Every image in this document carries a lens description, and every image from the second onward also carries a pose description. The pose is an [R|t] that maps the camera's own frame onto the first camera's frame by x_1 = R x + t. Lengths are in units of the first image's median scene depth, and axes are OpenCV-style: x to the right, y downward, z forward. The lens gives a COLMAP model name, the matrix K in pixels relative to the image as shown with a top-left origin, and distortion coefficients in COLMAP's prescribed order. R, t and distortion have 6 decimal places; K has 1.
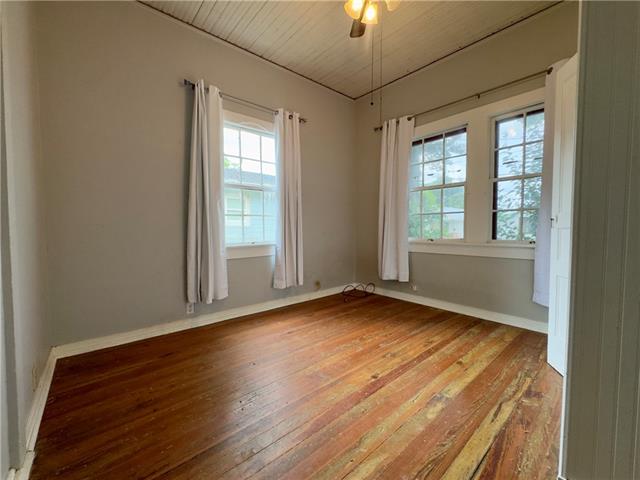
lens RADIAL K [[259.3, 0, 316.6], [0, 259.3, 237.3], [0, 0, 1]] dist [-0.001123, -0.000123]
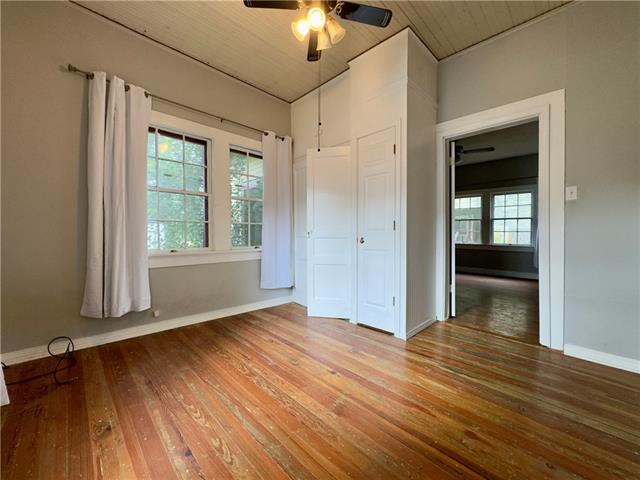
lens RADIAL K [[259.3, 0, 316.6], [0, 259.3, 237.3], [0, 0, 1]] dist [-0.001123, -0.000123]
pose [[-0.066465, -0.010819, 0.997730, -0.604670], [0.031061, 0.999434, 0.012907, -0.043266], [-0.997305, 0.031849, -0.066091, 0.769716]]
